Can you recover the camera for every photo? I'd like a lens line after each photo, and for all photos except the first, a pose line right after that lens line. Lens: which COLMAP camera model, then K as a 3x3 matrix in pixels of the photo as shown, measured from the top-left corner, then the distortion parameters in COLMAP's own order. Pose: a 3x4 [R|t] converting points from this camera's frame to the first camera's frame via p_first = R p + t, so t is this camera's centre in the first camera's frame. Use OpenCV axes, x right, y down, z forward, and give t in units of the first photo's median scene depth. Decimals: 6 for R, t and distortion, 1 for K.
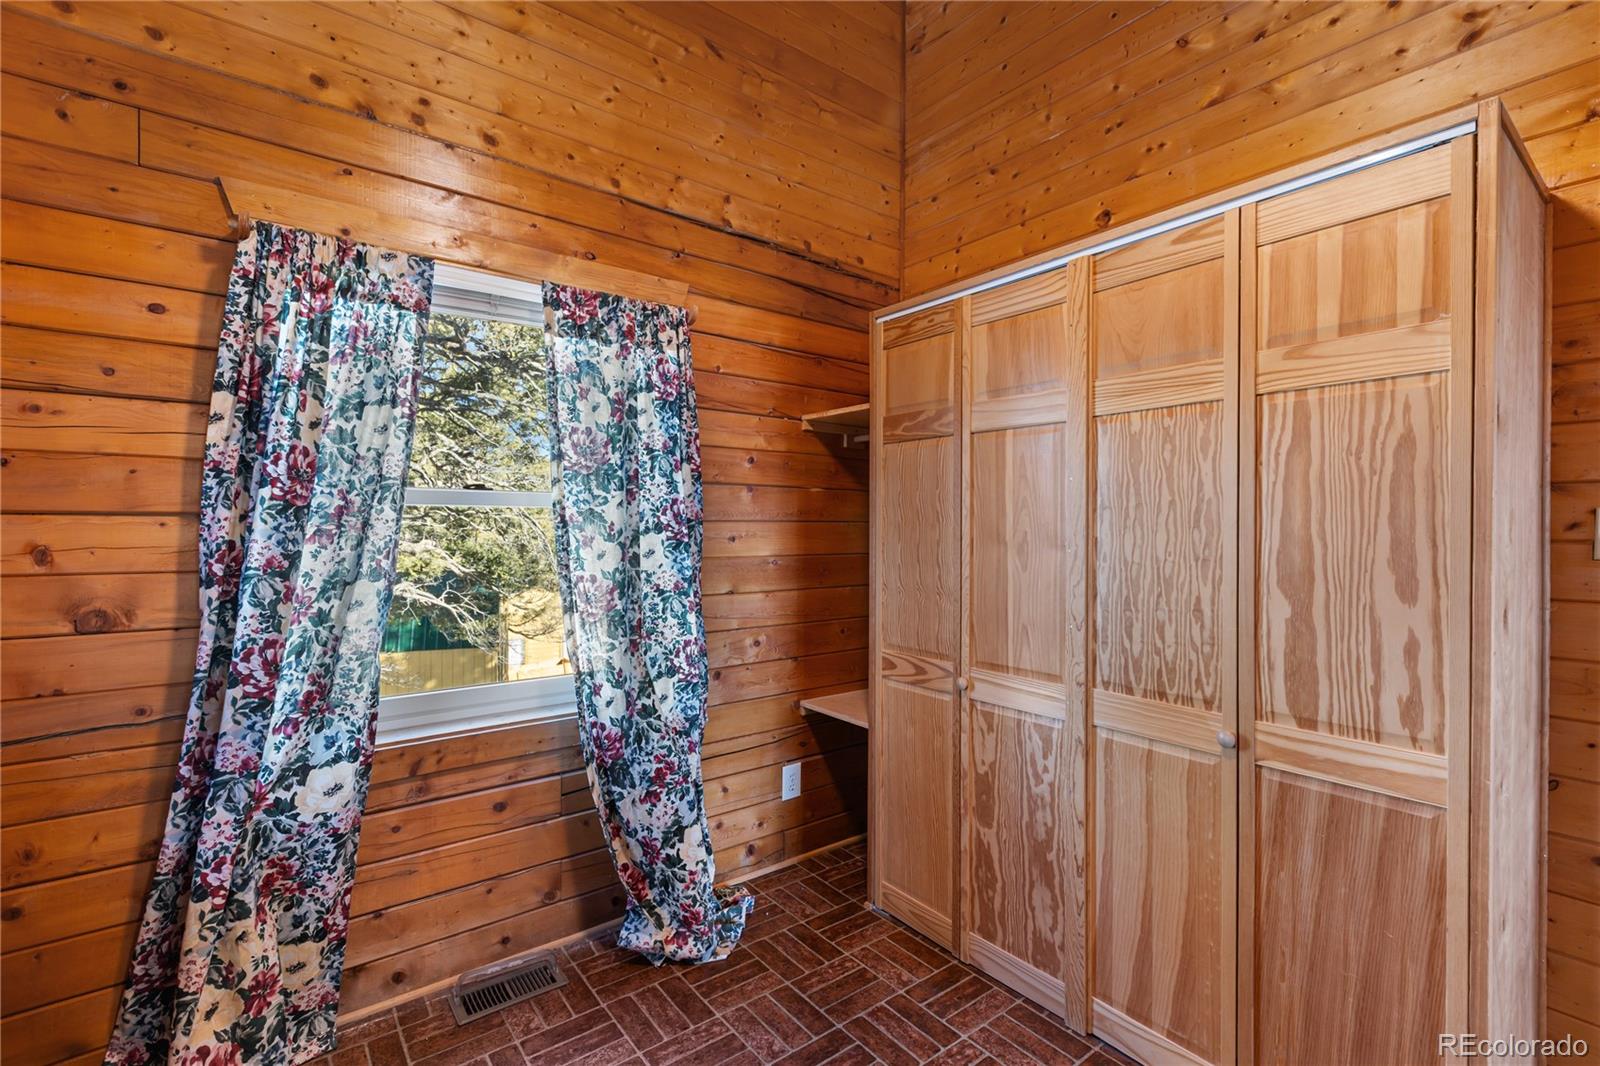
lens RADIAL K [[715.8, 0, 802.0], [0, 715.8, 512.0], [0, 0, 1]] dist [0.008846, -0.000422]
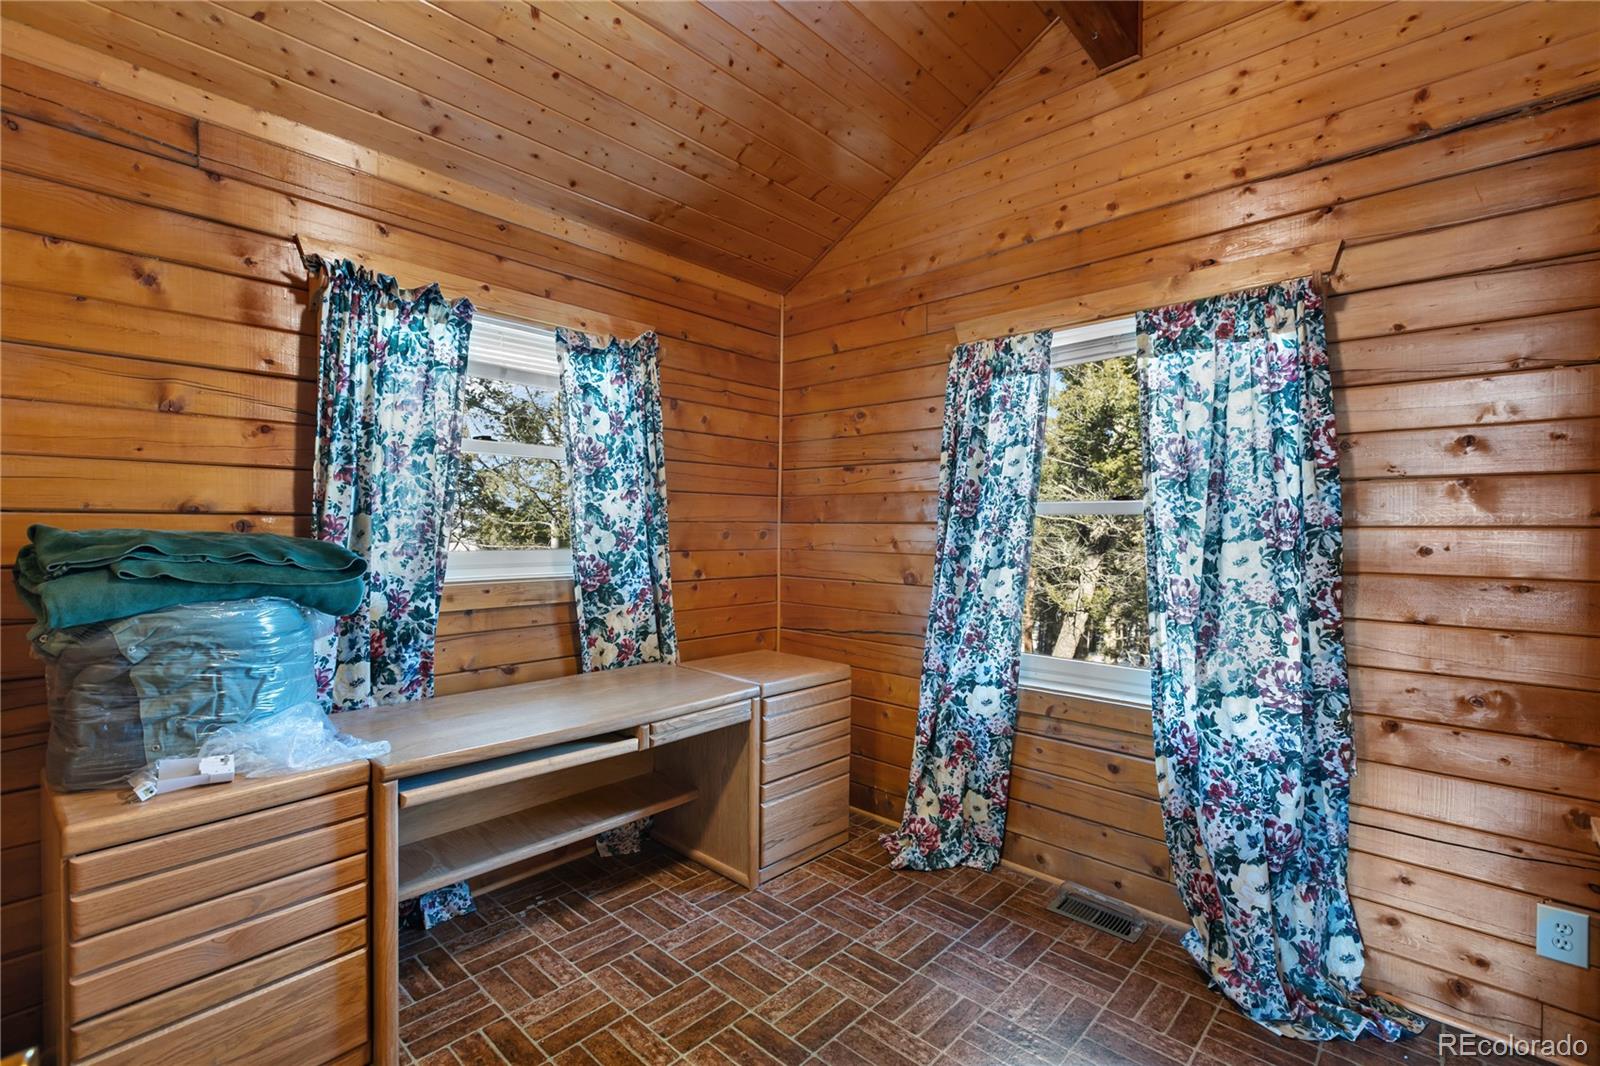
lens RADIAL K [[715.8, 0, 802.0], [0, 715.8, 512.0], [0, 0, 1]] dist [0.008846, -0.000422]
pose [[0.170581, -0.021631, -0.985106, 0.661156], [0.012529, 0.999726, -0.019782, 0.005253], [0.985264, -0.008968, 0.170805, 0.295724]]
